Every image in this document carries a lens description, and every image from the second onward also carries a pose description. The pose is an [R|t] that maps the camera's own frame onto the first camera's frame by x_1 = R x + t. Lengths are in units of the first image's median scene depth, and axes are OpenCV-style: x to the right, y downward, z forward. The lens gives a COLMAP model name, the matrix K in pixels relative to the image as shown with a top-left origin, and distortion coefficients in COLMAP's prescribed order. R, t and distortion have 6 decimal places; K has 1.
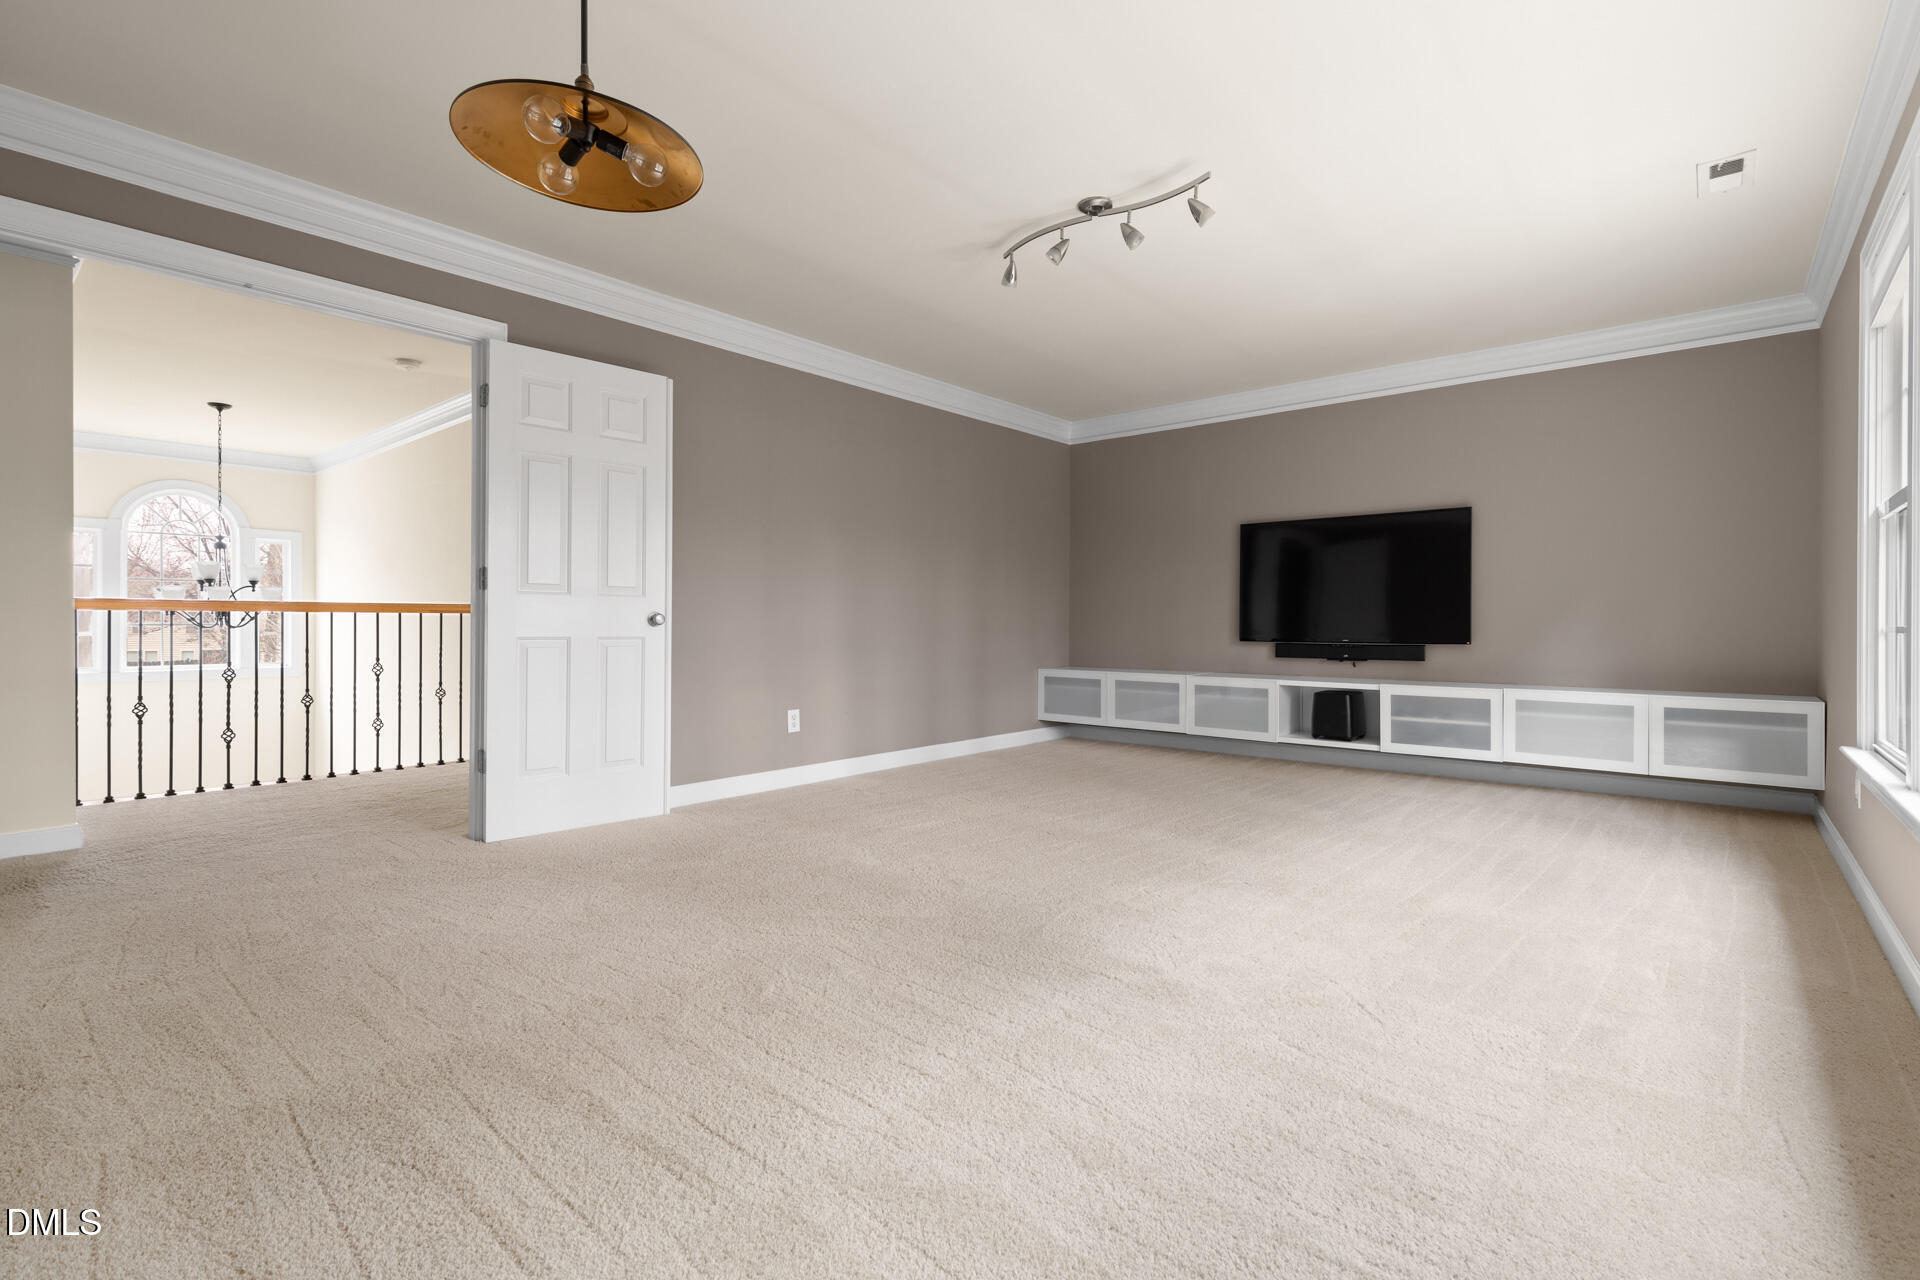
lens RADIAL K [[873.2, 0, 958.6], [0, 873.2, 635.3], [0, 0, 1]] dist [-0.005830, 0.000363]
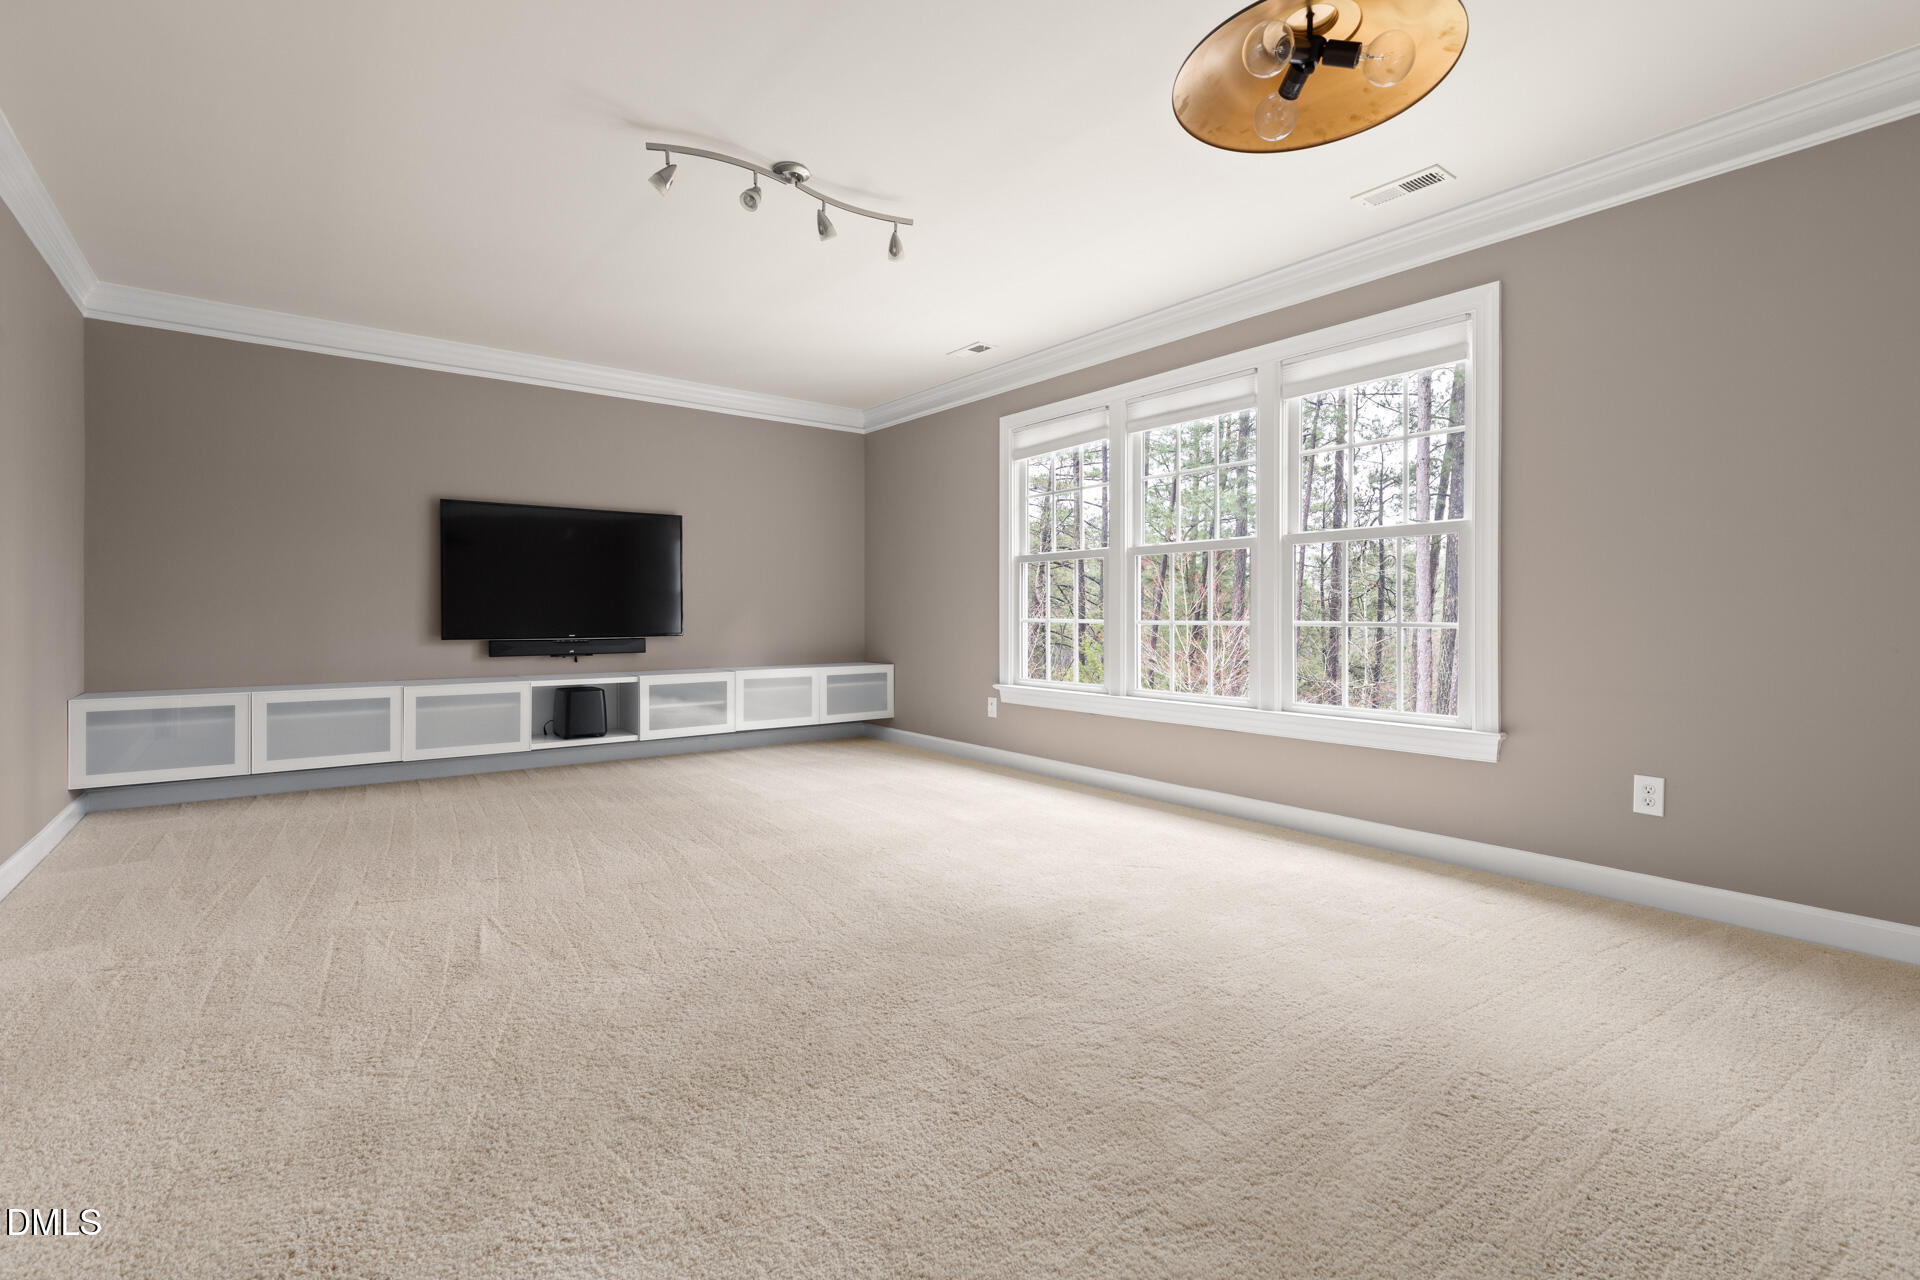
lens RADIAL K [[873.2, 0, 959.4], [0, 873.2, 613.6], [0, 0, 1]] dist [-0.005830, 0.000363]
pose [[0.200353, 0.002371, 0.979721, -0.448094], [0.018296, 0.999814, -0.006161, -0.005350], [-0.979553, 0.019159, 0.200273, 0.397573]]
